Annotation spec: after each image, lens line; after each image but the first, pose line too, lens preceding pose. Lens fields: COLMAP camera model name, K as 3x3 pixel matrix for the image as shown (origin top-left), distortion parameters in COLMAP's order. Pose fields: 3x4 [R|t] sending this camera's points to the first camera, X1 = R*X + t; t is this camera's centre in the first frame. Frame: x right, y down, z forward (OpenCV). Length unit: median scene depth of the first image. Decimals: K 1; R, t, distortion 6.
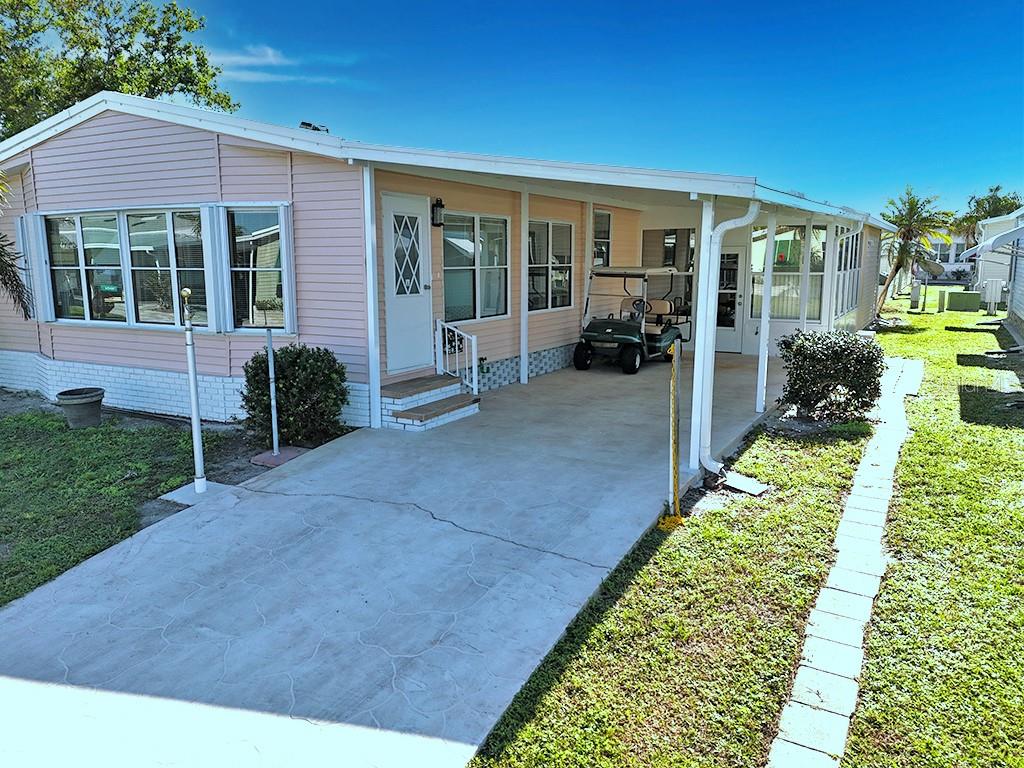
lens RADIAL K [[712.6, 0, 512.0], [0, 712.6, 384.0], [0, 0, 1]] dist [0.009018, -0.000373]
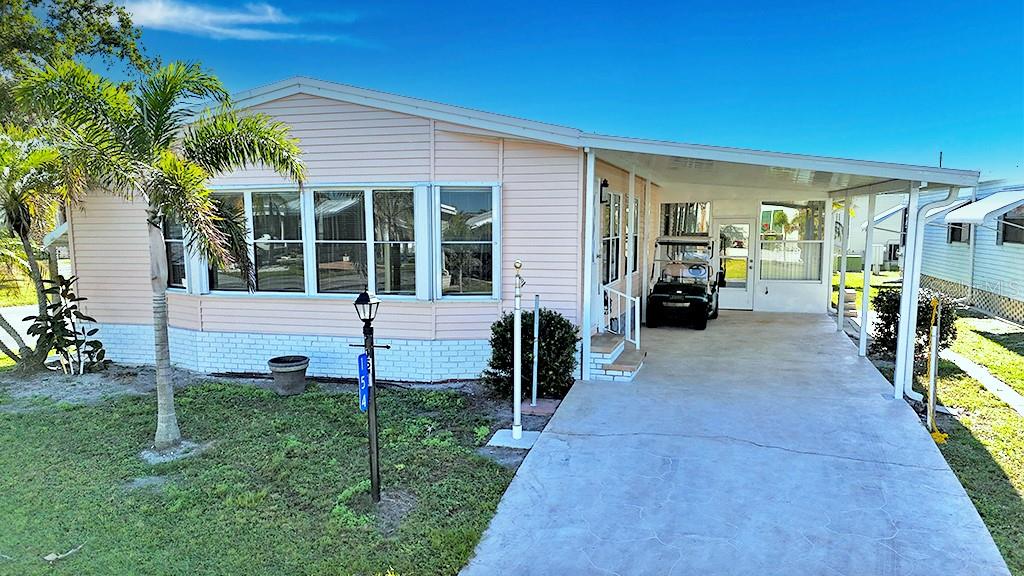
lens RADIAL K [[711.1, 0, 502.7], [0, 711.1, 315.1], [0, 0, 1]] dist [0.041260, -0.006812]
pose [[0.982969, -0.026037, 0.181916, -0.516121], [0.034914, 0.998342, -0.045771, 0.005099], [-0.180422, 0.051343, 0.982248, -0.090048]]
